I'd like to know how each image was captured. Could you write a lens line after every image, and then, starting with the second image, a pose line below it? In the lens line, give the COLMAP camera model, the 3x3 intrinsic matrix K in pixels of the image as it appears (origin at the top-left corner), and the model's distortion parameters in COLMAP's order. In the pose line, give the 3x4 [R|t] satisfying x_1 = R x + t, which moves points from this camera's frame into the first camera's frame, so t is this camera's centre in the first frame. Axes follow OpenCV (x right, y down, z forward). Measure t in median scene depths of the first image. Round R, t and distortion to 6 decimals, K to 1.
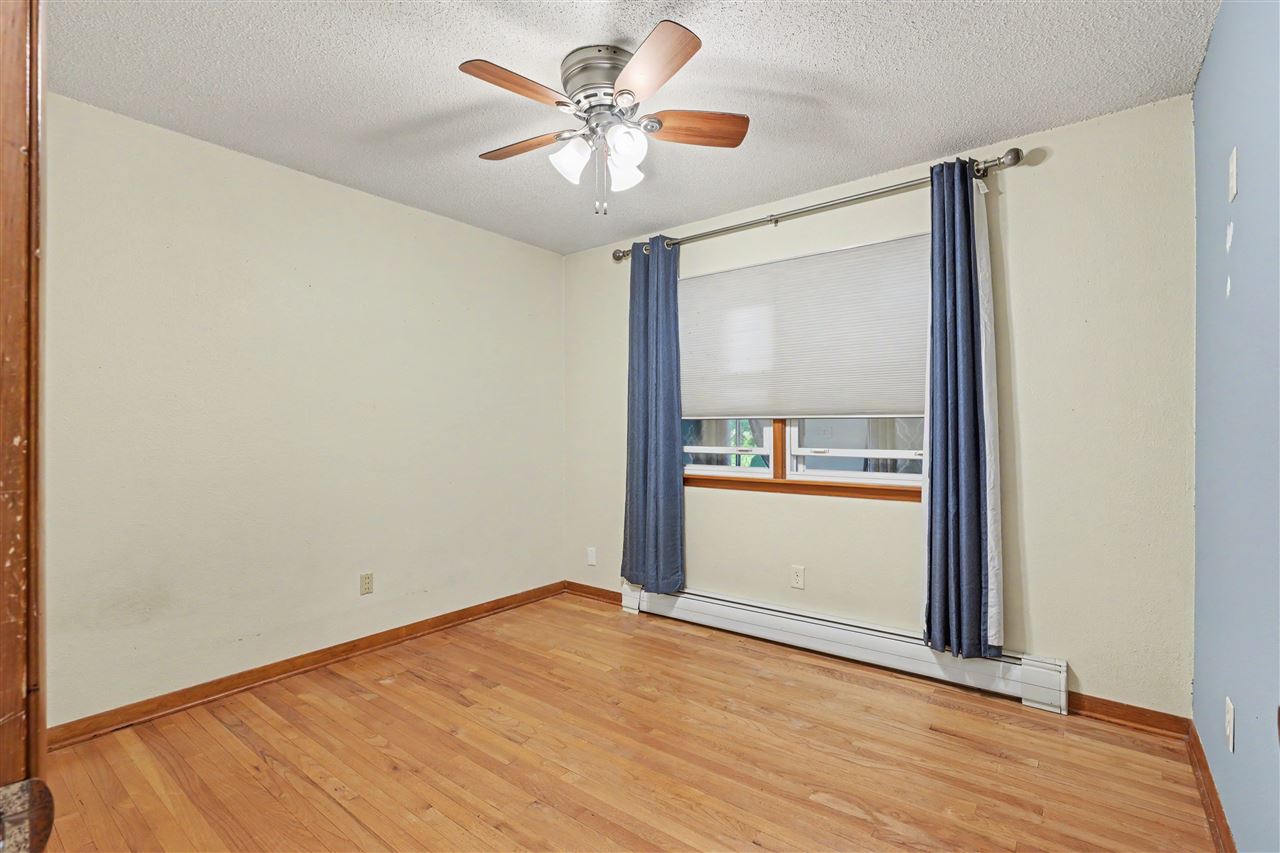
lens RADIAL K [[585.7, 0, 640.4], [0, 585.7, 426.5], [0, 0, 1]] dist [-0.005246, 0.000554]
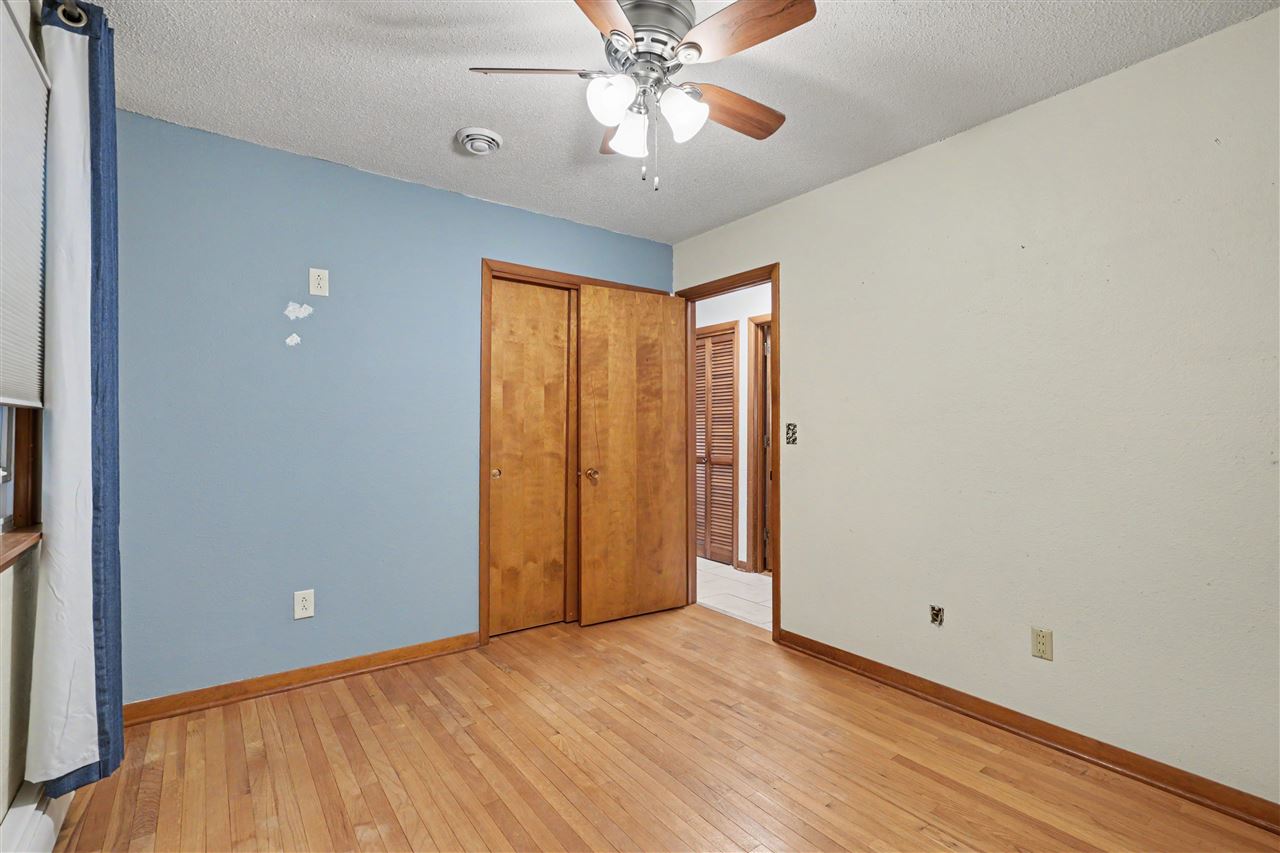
lens RADIAL K [[585.7, 0, 639.0], [0, 585.7, 427.8], [0, 0, 1]] dist [-0.005246, 0.000554]
pose [[-0.963329, 0.000212, 0.268322, -0.287611], [-0.002090, 0.999963, -0.008296, 0.010117], [-0.268314, -0.008553, -0.963294, 1.860183]]
